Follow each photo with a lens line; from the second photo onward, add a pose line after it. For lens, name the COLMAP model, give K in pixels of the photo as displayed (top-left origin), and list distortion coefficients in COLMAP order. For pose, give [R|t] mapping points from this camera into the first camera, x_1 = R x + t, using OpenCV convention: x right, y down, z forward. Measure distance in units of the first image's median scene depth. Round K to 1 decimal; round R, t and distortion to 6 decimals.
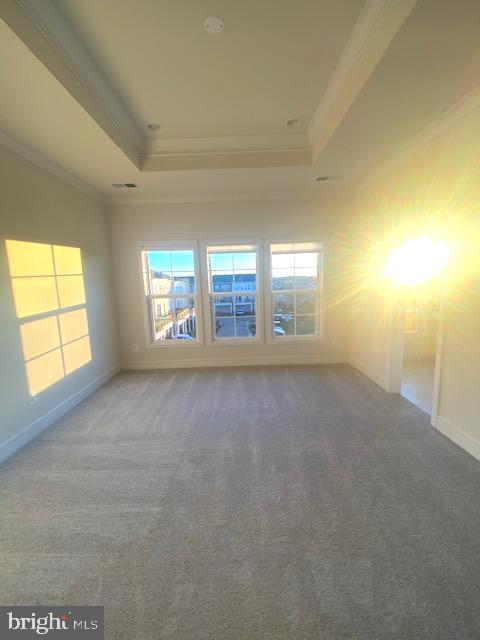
lens RADIAL K [[259.8, 0, 238.3], [0, 259.8, 317.4], [0, 0, 1]] dist [0.029883, -0.023731]
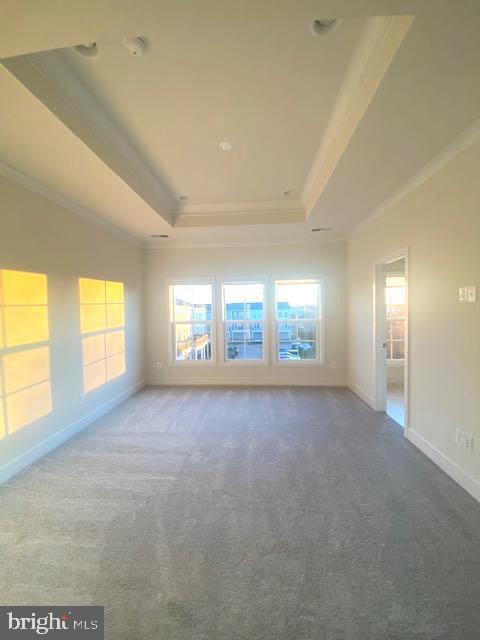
lens RADIAL K [[259.8, 0, 238.3], [0, 259.8, 317.4], [0, 0, 1]] dist [0.029883, -0.023731]
pose [[0.997147, 0.018611, -0.073149, 0.060737], [-0.026167, 0.994262, -0.103727, 0.019361], [0.070799, 0.105345, 0.991912, -0.229003]]
